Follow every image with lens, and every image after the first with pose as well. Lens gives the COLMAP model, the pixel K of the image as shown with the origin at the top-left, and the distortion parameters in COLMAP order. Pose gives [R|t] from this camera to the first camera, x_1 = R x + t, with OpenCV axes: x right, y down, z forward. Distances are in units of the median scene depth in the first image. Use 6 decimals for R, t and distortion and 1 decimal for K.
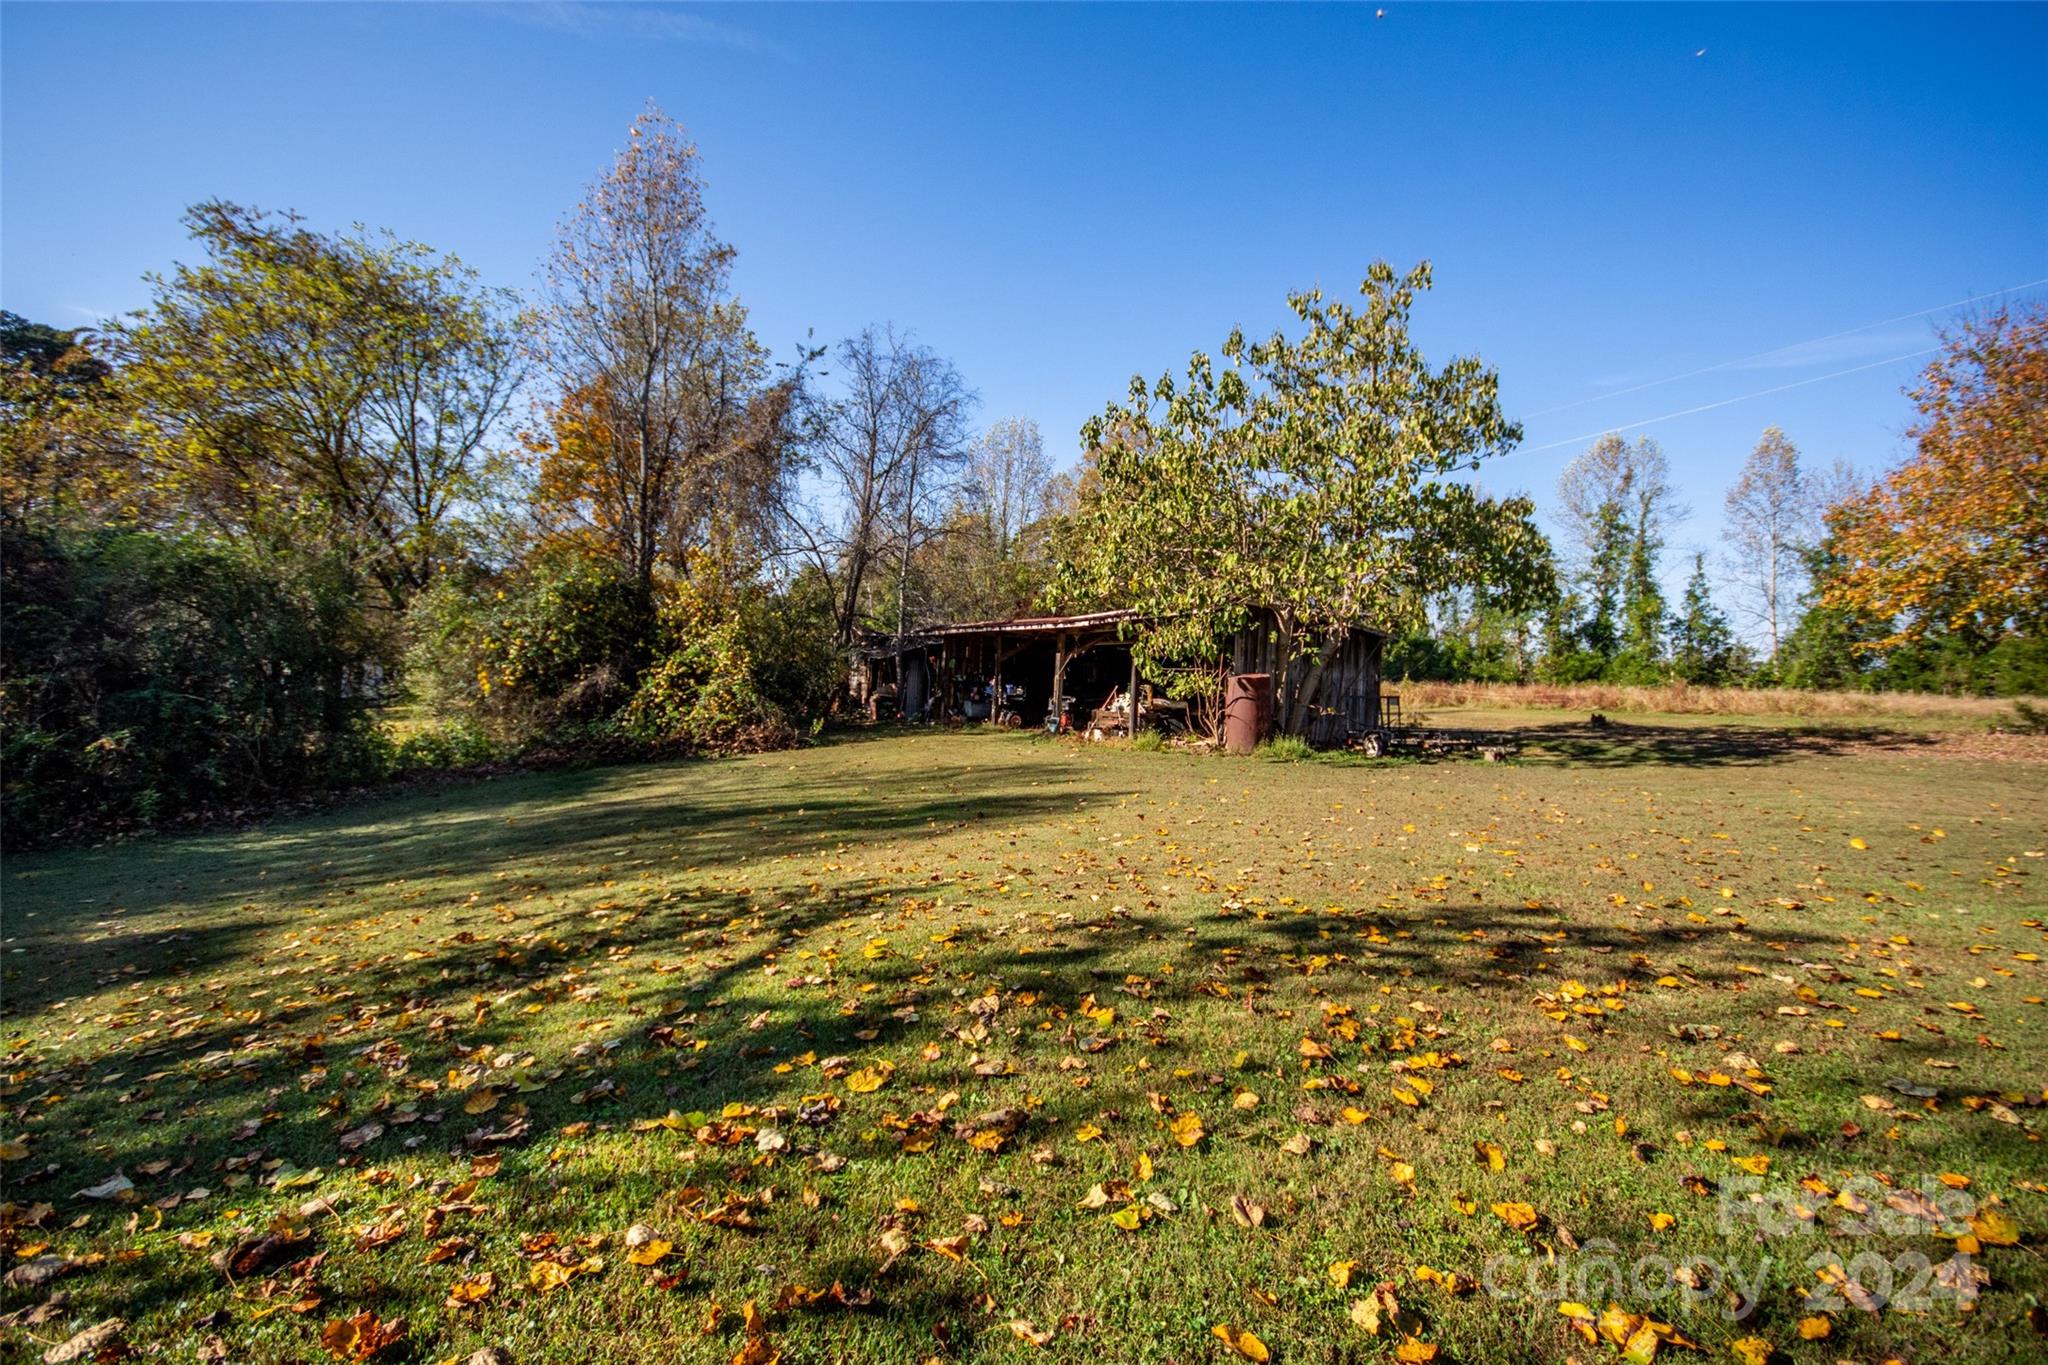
lens RADIAL K [[924.5, 0, 1027.6], [0, 924.5, 675.6], [0, 0, 1]] dist [0.000684, 0.000474]
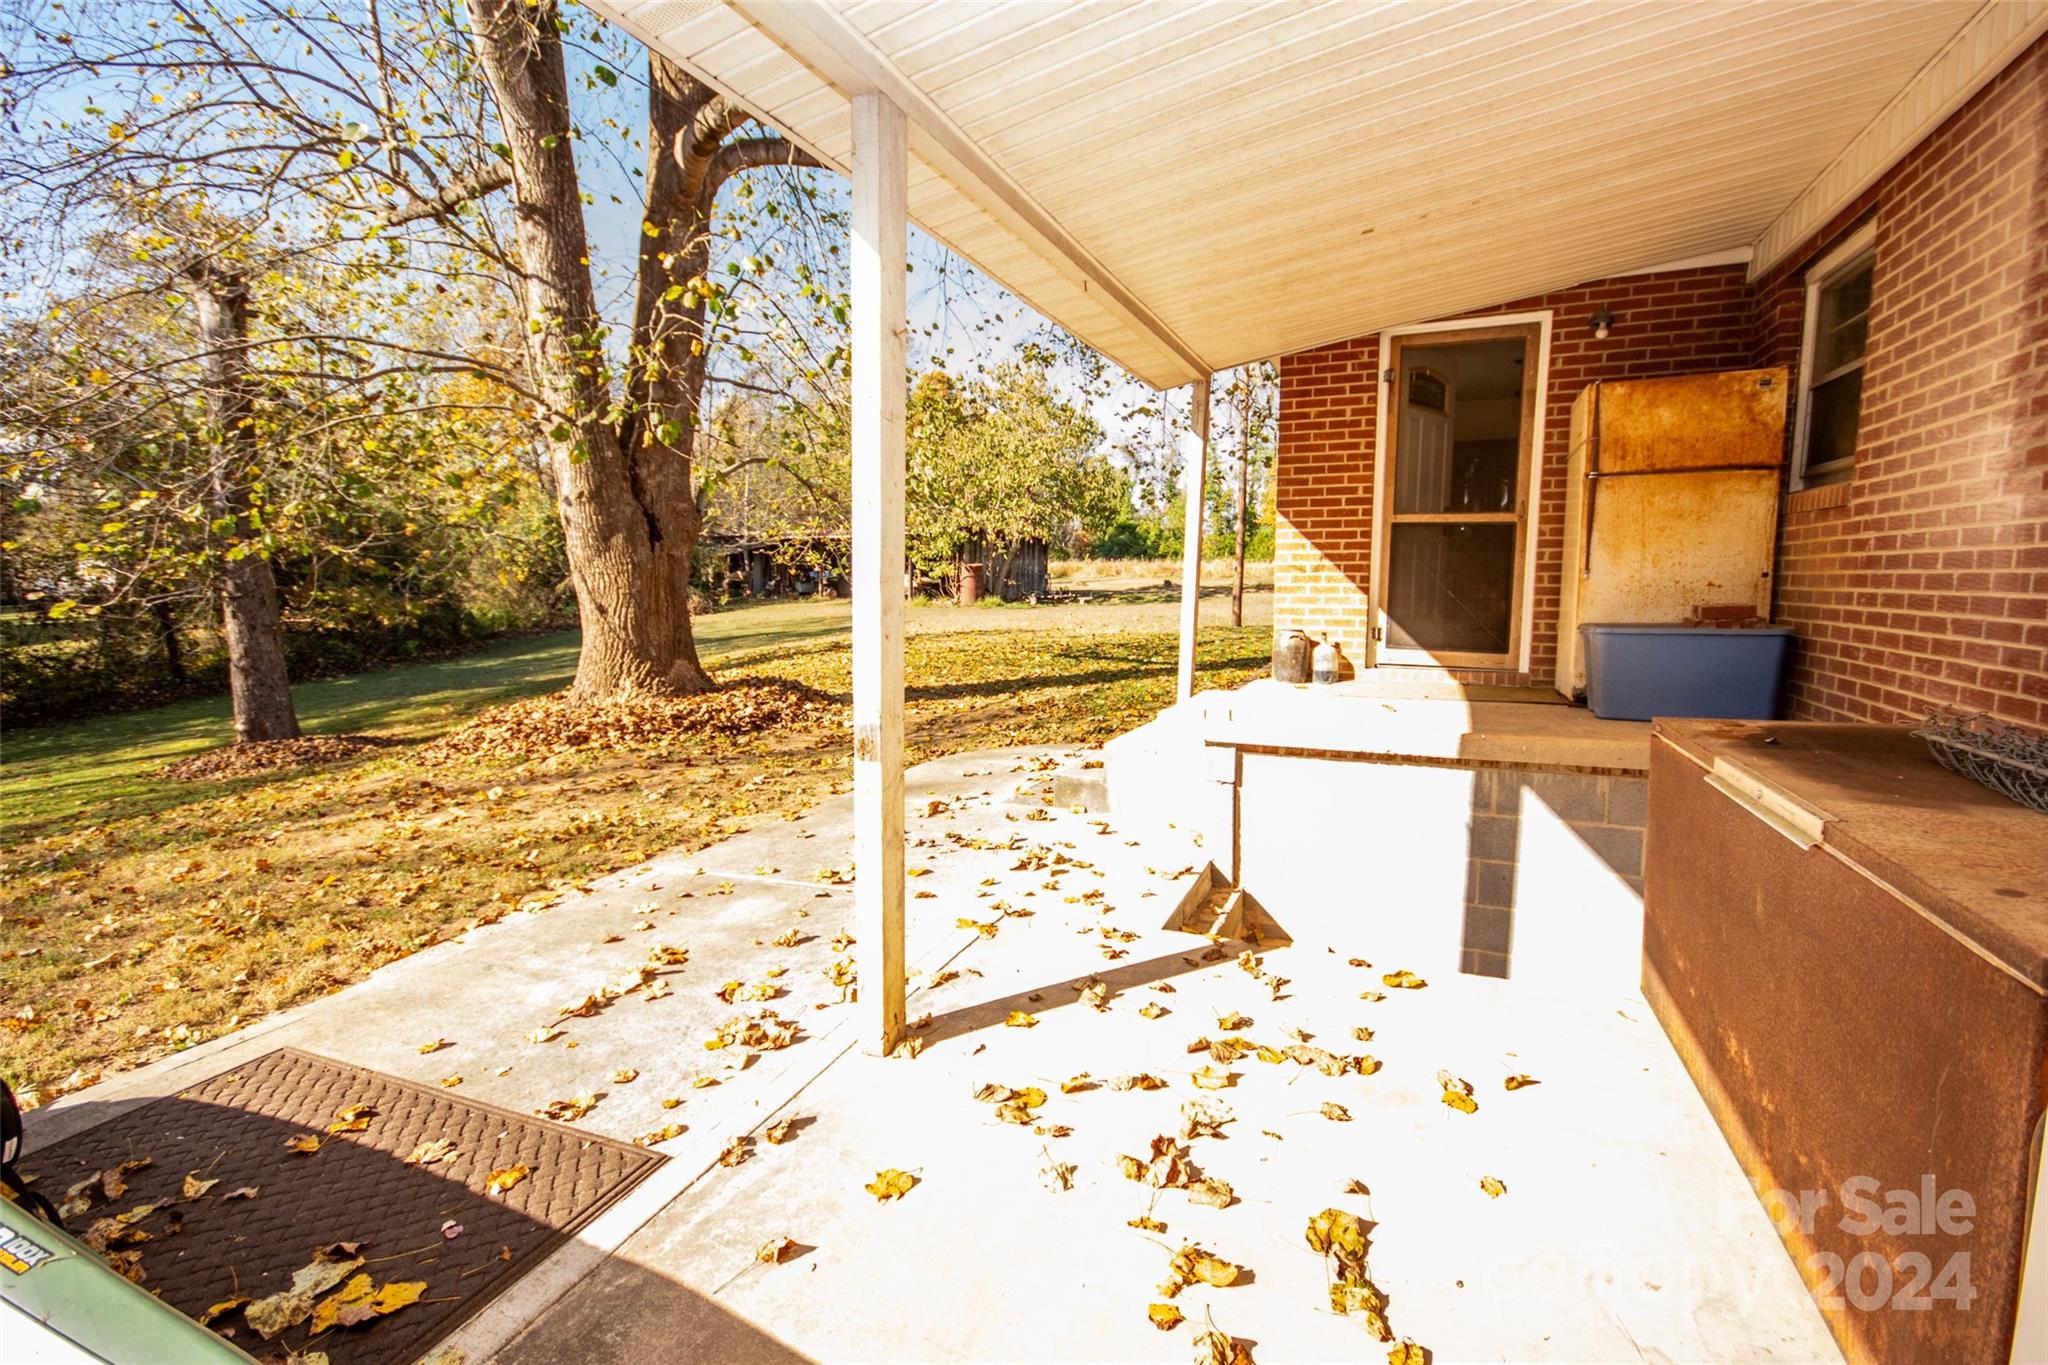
lens RADIAL K [[924.5, 0, 1027.6], [0, 924.5, 675.6], [0, 0, 1]] dist [0.000684, 0.000474]
pose [[0.967784, -0.053913, 0.245944, -0.122455], [0.020666, 0.990519, 0.135809, -0.028102], [-0.250934, -0.126351, 0.959723, -0.833696]]
